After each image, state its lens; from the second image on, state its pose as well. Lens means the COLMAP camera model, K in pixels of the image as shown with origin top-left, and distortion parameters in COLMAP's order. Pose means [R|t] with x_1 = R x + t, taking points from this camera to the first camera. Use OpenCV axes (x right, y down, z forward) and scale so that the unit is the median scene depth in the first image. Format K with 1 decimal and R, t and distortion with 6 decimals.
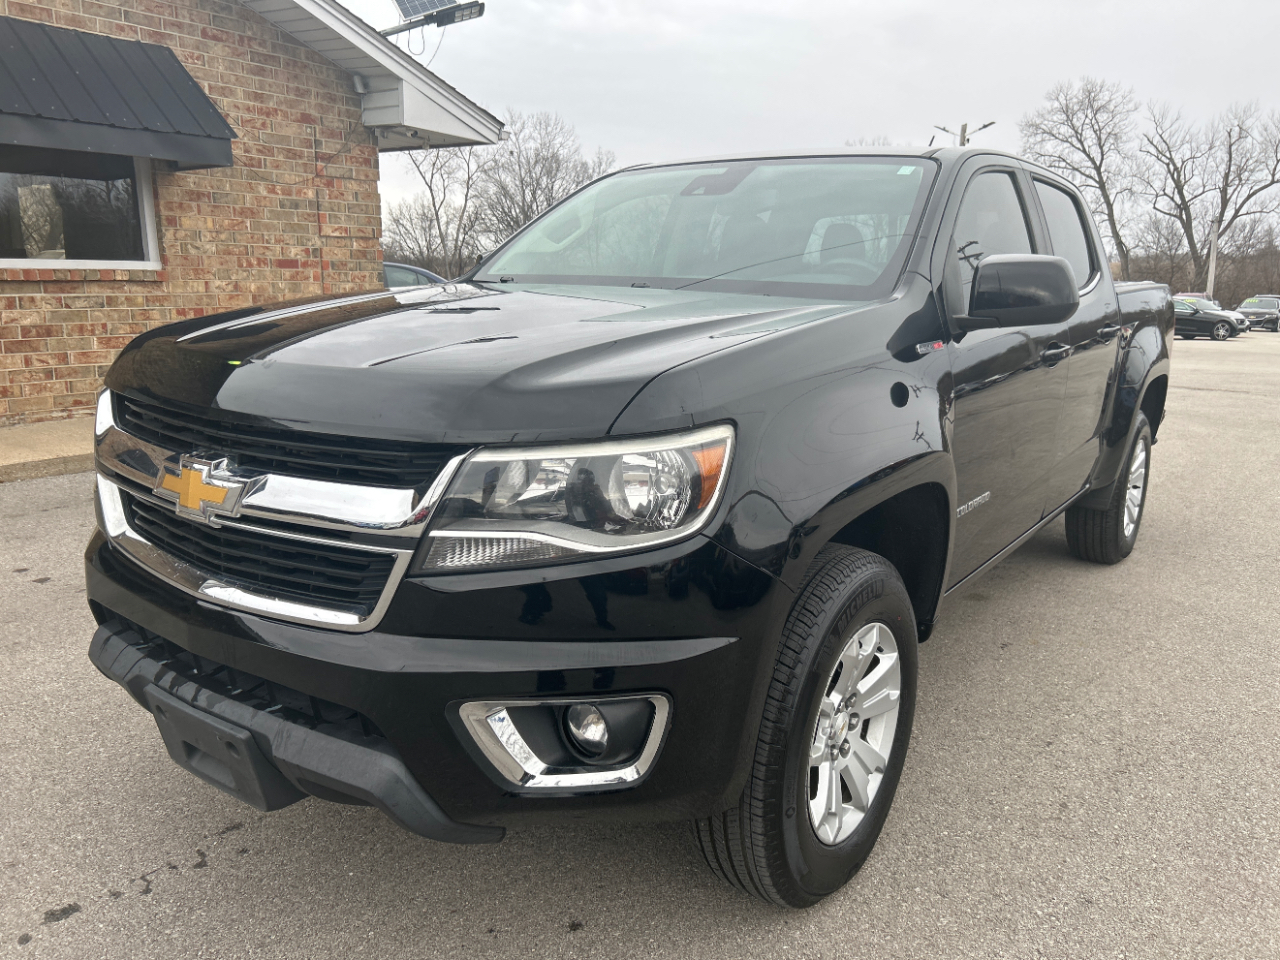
lens RADIAL K [[987.1, 0, 654.9], [0, 987.1, 479.6], [0, 0, 1]] dist [0.037359, -0.039362]
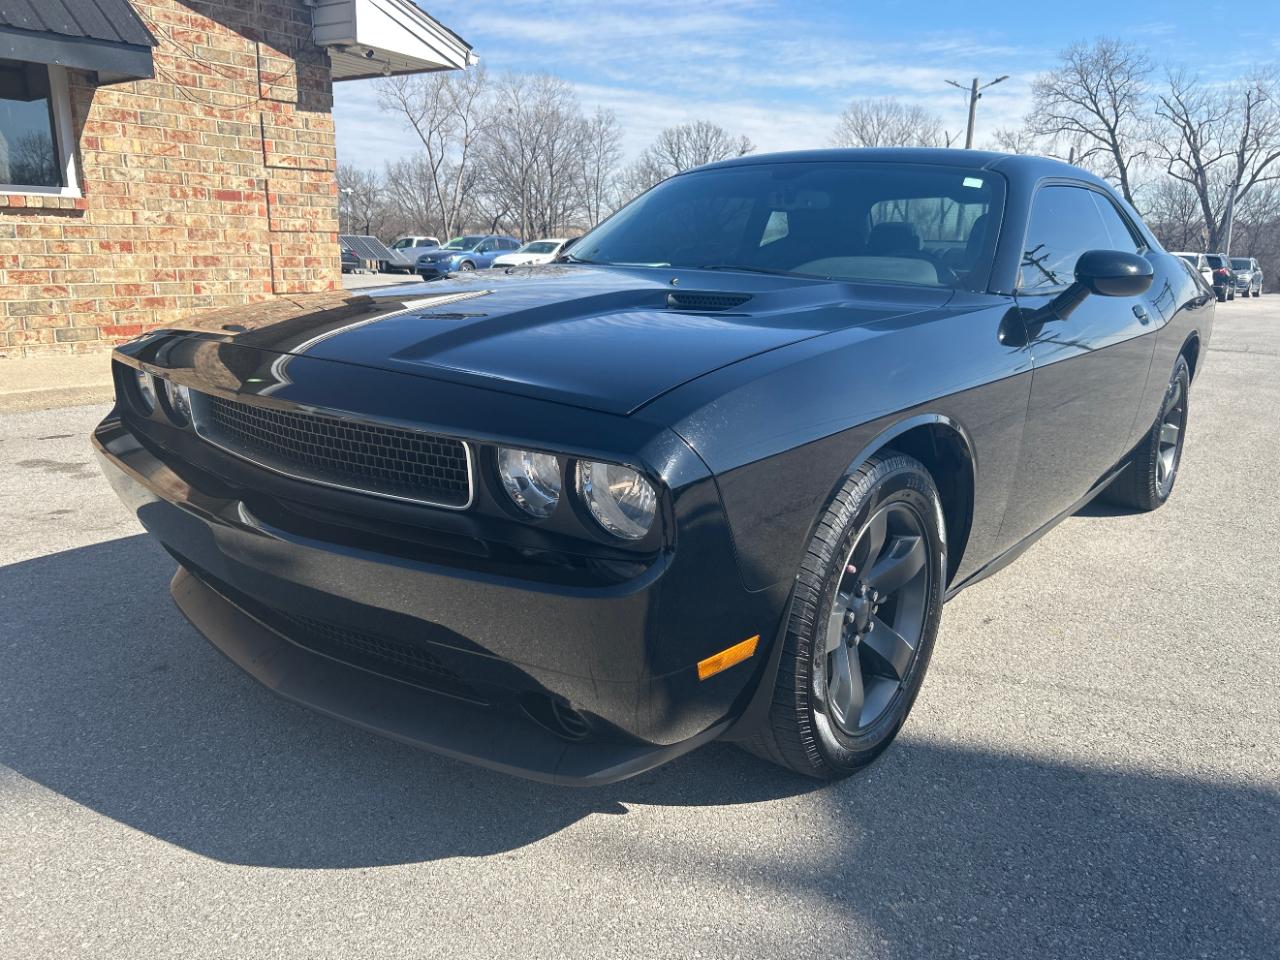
lens RADIAL K [[987.1, 0, 644.7], [0, 987.1, 480.3], [0, 0, 1]] dist [0.037359, -0.039362]
pose [[0.999871, 0.011904, -0.010749, 0.023874], [-0.011529, 0.999343, 0.034362, 0.007479], [0.011151, -0.034234, 0.999352, 0.083354]]
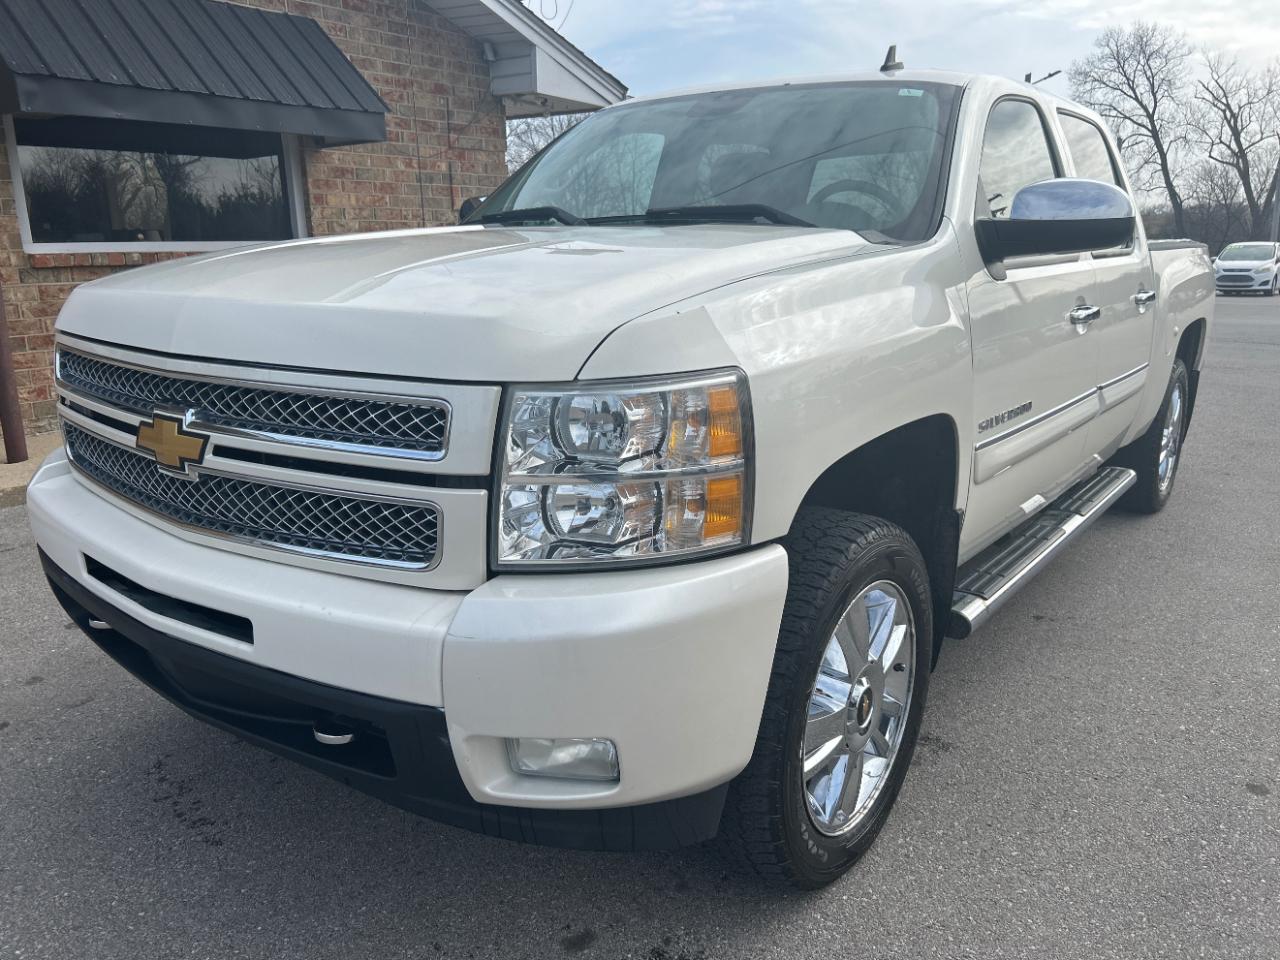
lens RADIAL K [[987.1, 0, 654.7], [0, 987.1, 486.6], [0, 0, 1]] dist [0.037359, -0.039362]
pose [[0.999410, -0.014145, -0.031300, -0.111227], [0.015457, 0.998995, 0.042073, -0.010106], [0.030674, -0.042532, 0.998624, 0.013654]]
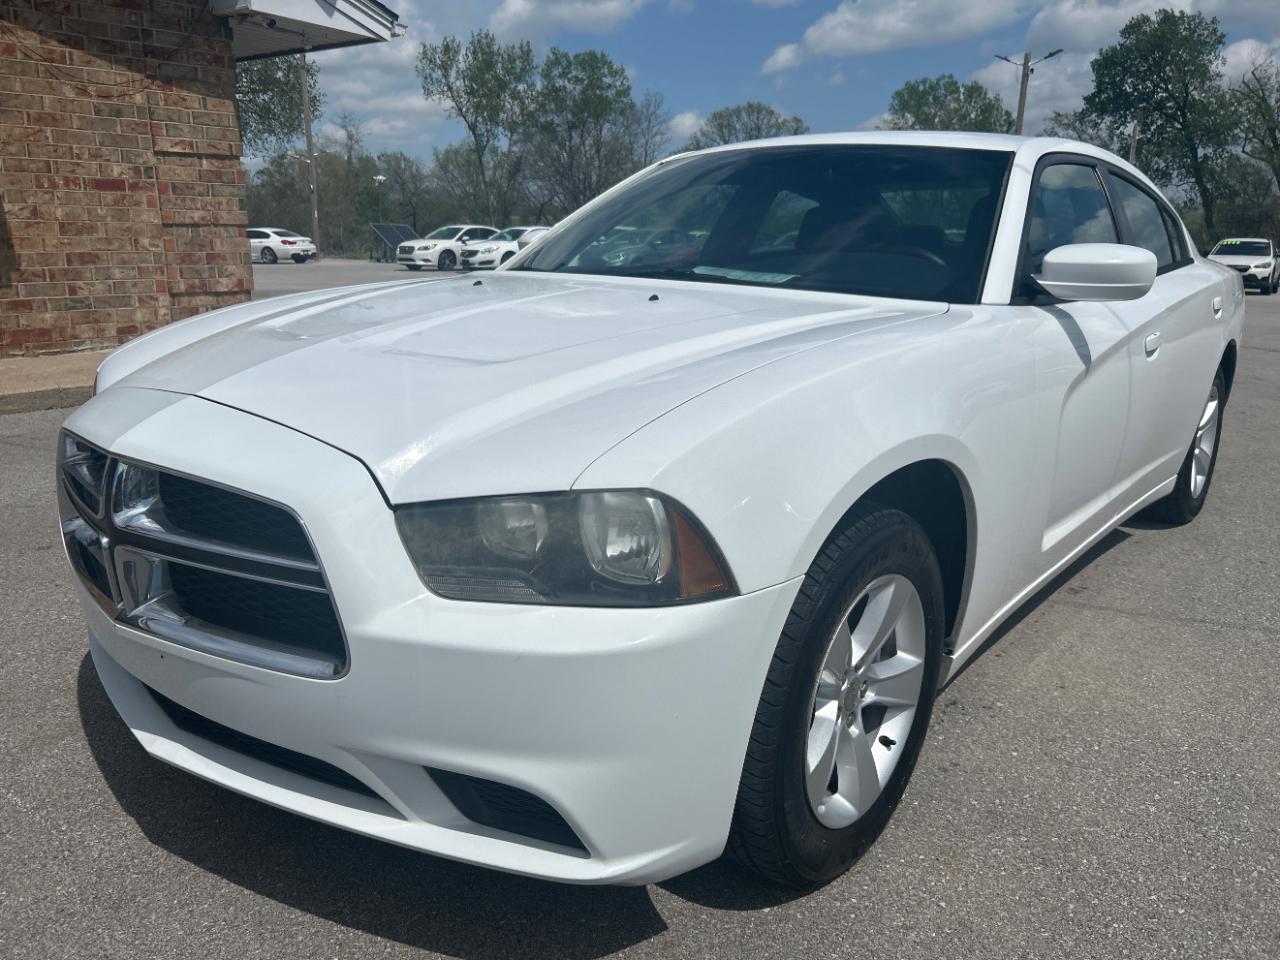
lens RADIAL K [[987.1, 0, 642.5], [0, 987.1, 476.9], [0, 0, 1]] dist [0.037359, -0.039362]
pose [[0.997466, 0.021212, -0.067915, 0.123939], [-0.018082, 0.998761, 0.046367, -0.023813], [0.068815, -0.045022, 0.996613, 0.202120]]
